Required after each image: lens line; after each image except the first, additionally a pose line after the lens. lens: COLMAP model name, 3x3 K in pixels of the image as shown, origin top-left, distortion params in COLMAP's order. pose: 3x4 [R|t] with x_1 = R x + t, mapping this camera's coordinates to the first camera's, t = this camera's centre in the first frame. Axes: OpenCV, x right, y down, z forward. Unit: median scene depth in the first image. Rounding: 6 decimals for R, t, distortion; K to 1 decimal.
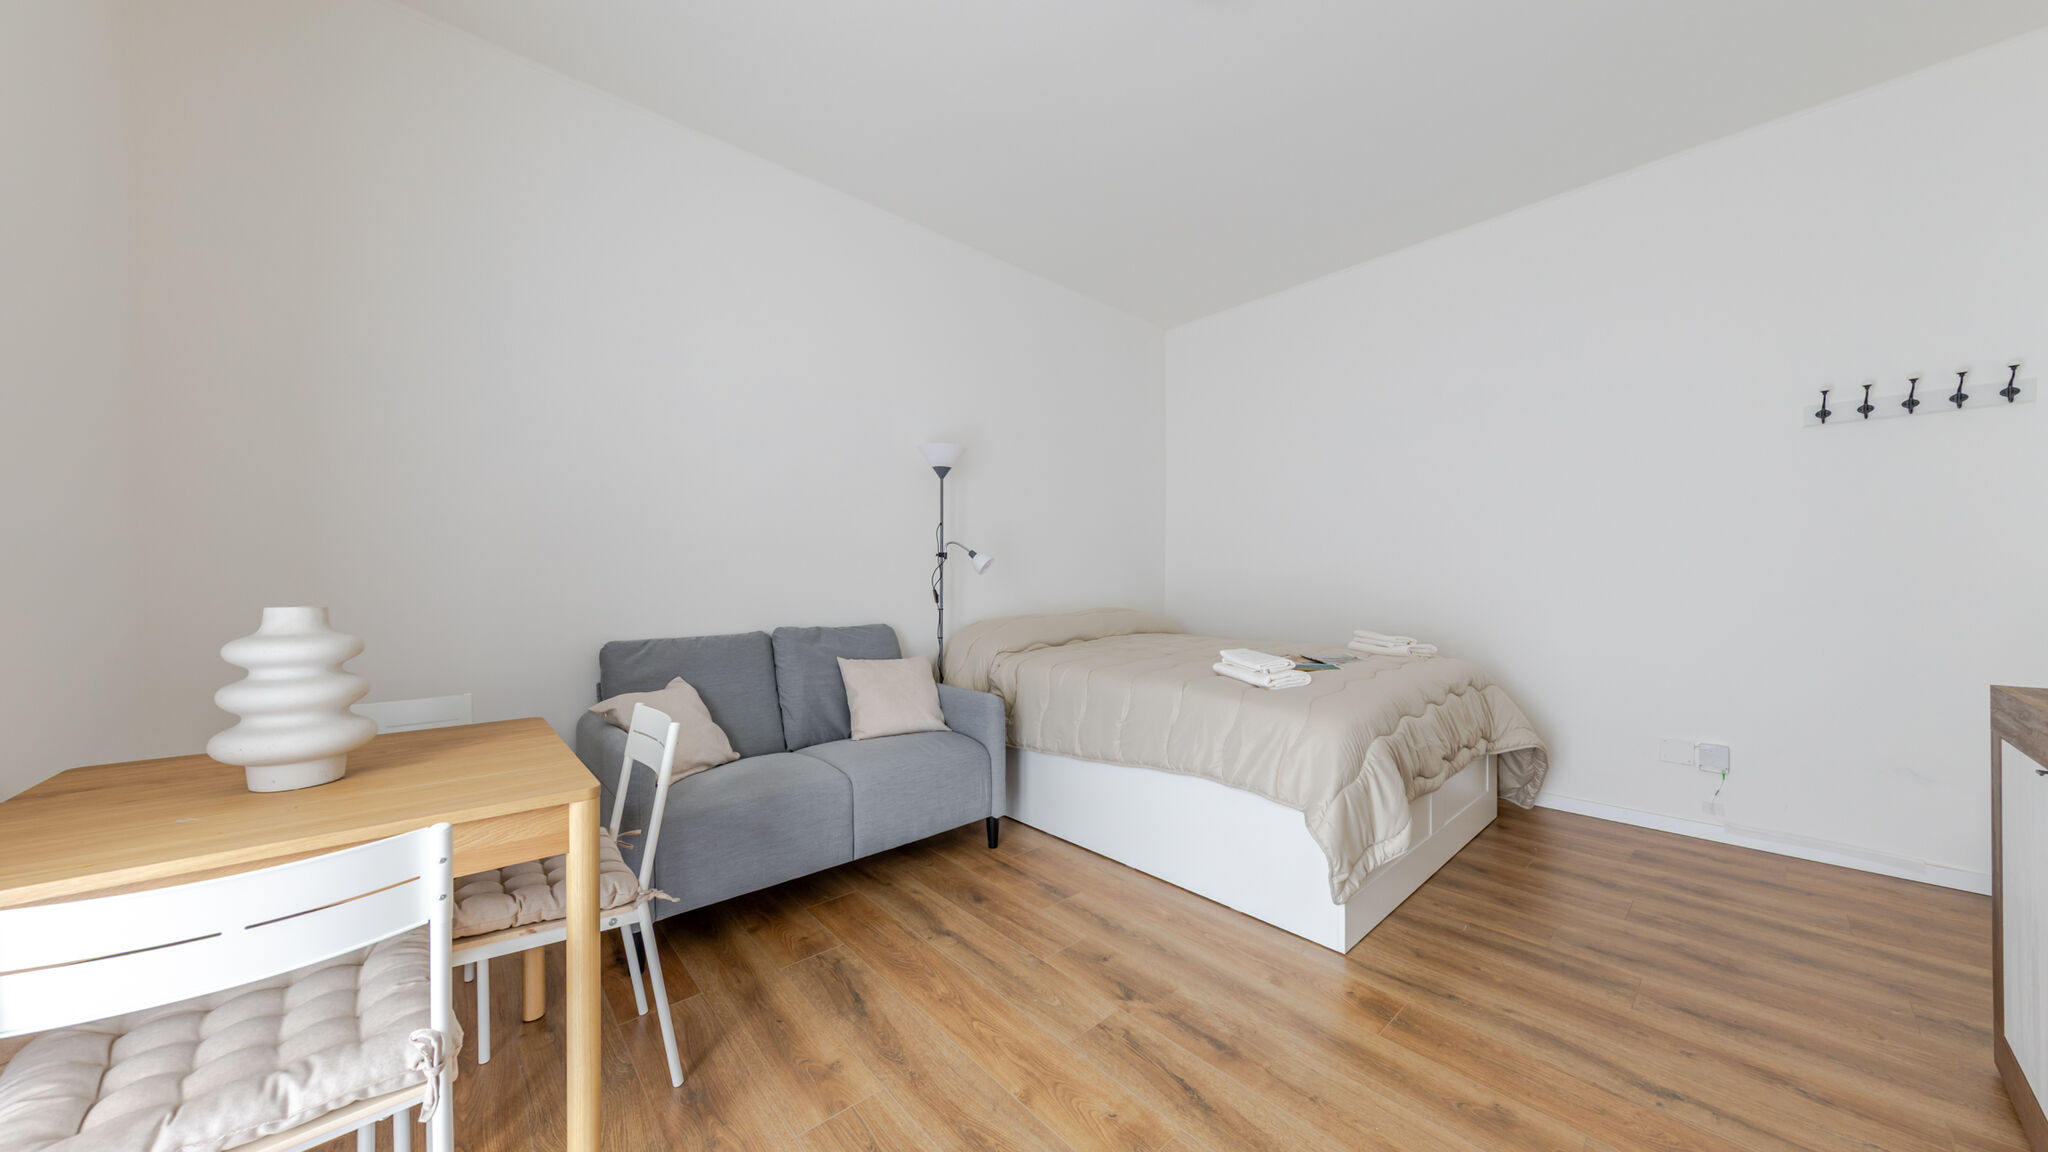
lens RADIAL K [[662.0, 0, 1024.0], [0, 662.0, 576.0], [0, 0, 1]] dist [-0.000020, -0.000008]
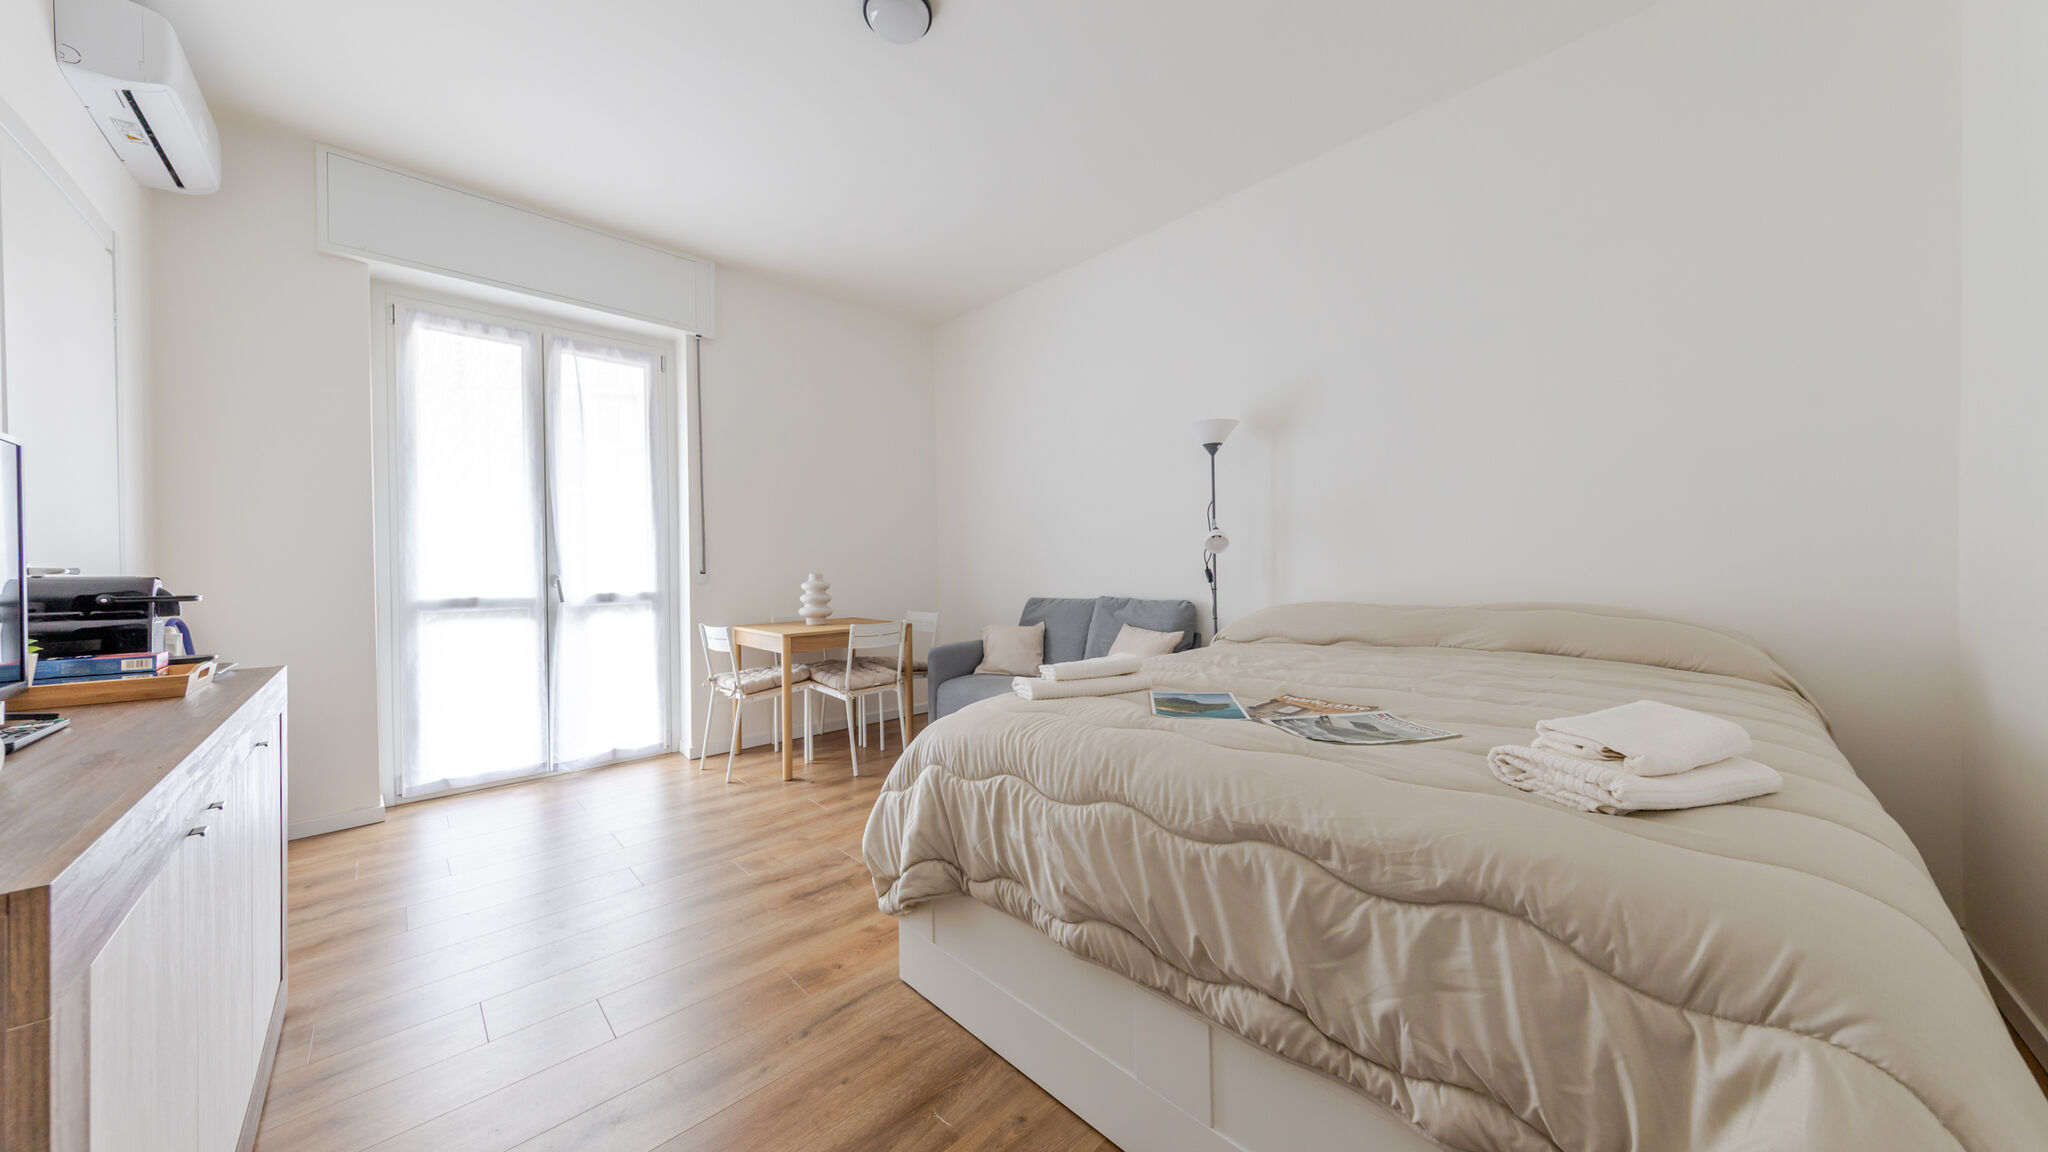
lens RADIAL K [[642.3, 0, 1019.6], [0, 642.3, 560.9], [0, 0, 1]] dist [-0.000016, 0.000000]
pose [[0.050090, -0.001228, -0.998744, 1.522145], [0.024624, 0.999697, 0.000006, 0.002905], [0.998441, -0.024593, 0.050105, 1.255897]]
